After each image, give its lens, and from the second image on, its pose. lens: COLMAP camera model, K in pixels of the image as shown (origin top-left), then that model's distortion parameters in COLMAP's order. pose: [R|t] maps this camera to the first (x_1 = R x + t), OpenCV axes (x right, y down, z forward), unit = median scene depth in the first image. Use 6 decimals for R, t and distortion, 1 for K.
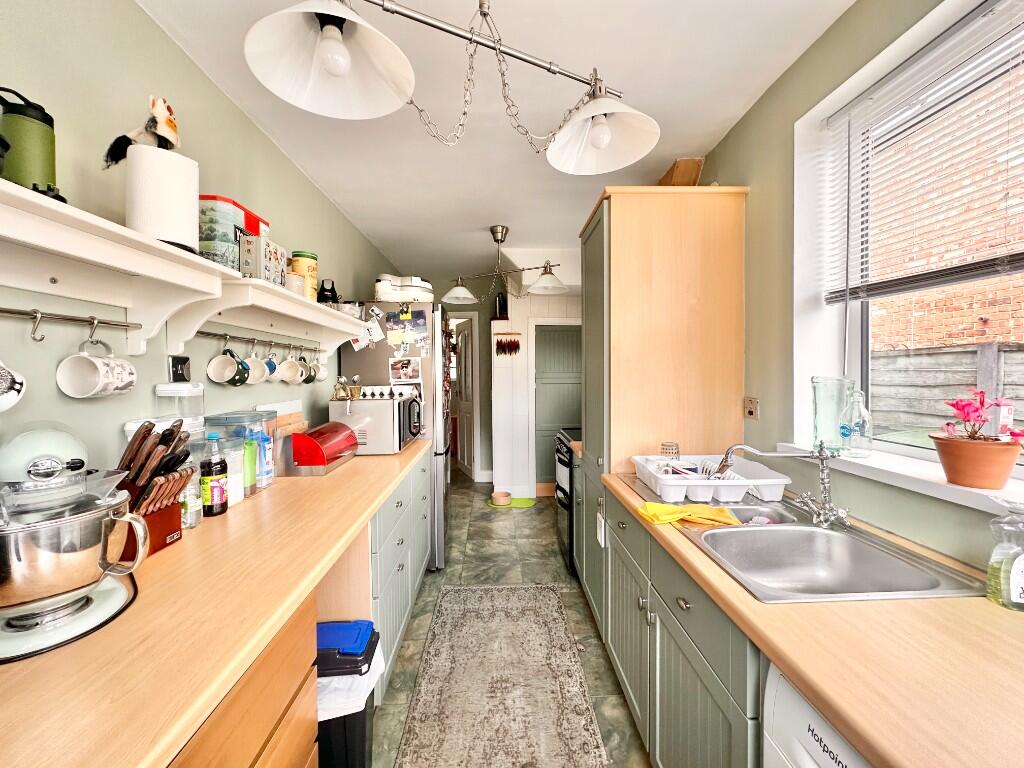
lens RADIAL K [[407.7, 0, 510.6], [0, 407.7, 383.9], [0, 0, 1]] dist [-0.003182, 0.000550]
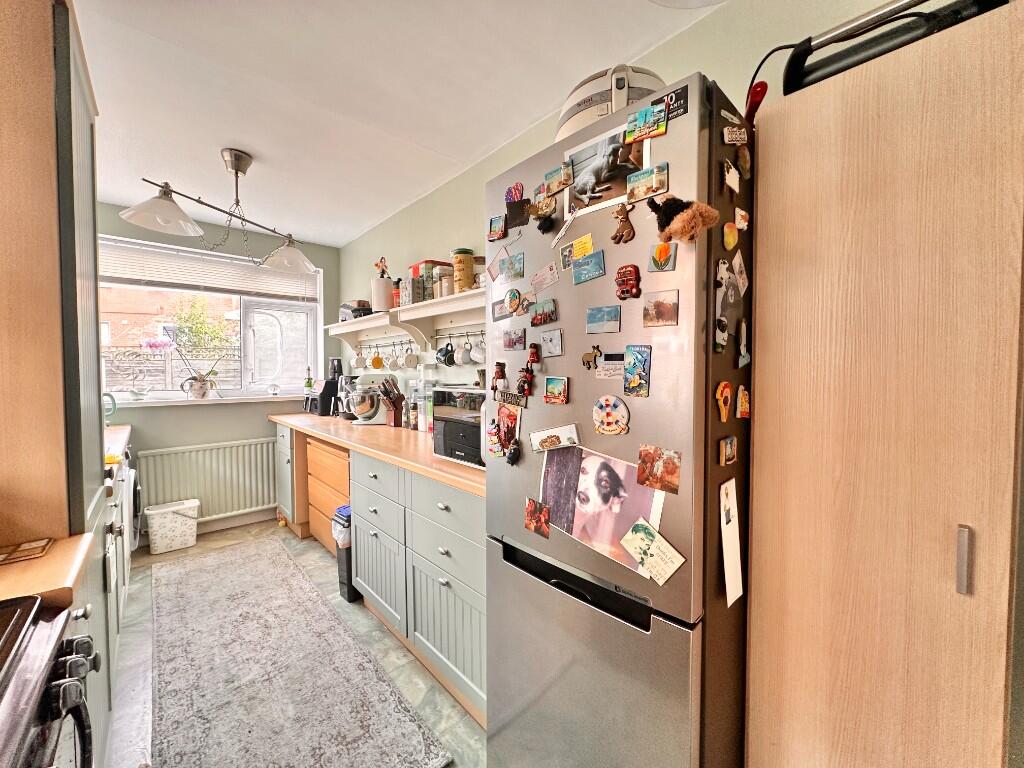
lens RADIAL K [[407.7, 0, 510.6], [0, 407.7, 383.9], [0, 0, 1]] dist [-0.003182, 0.000550]
pose [[-0.775179, 0.031966, -0.630932, 0.107447], [-0.008911, 0.998066, 0.061515, -0.016870], [0.631678, 0.053307, -0.773396, 1.805305]]
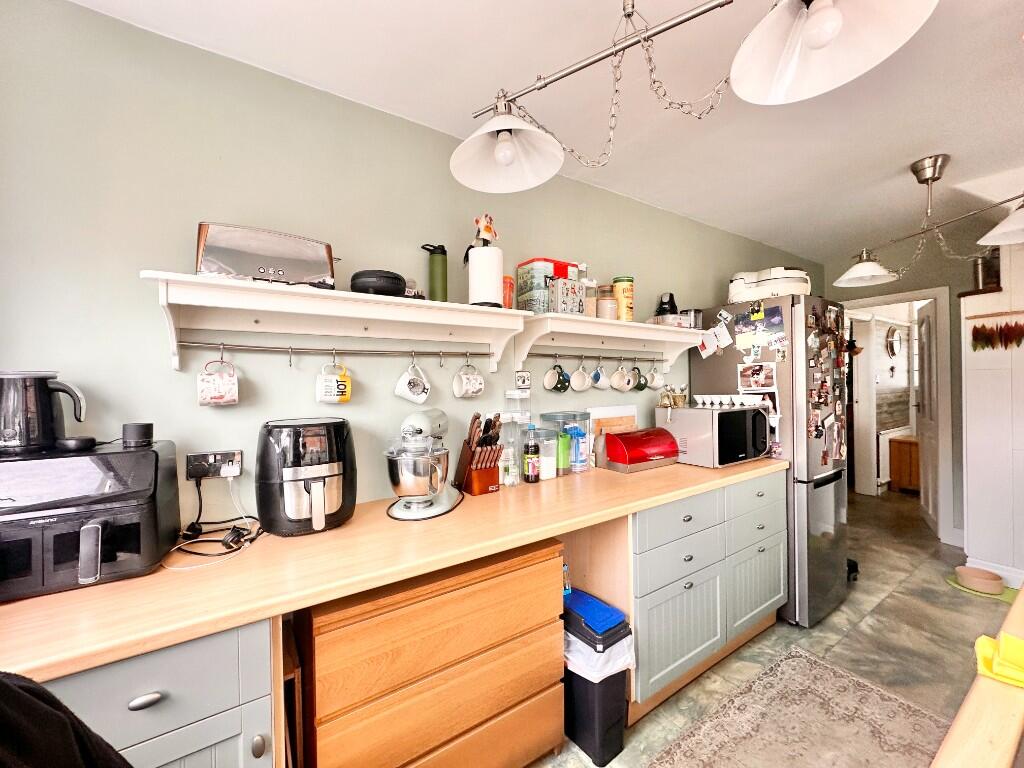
lens RADIAL K [[407.7, 0, 510.6], [0, 407.7, 383.9], [0, 0, 1]] dist [-0.003182, 0.000550]
pose [[0.512785, 0.003789, -0.858509, 0.294218], [-0.015646, 0.999865, -0.004932, -0.009269], [0.858375, 0.015962, 0.512775, 0.128453]]
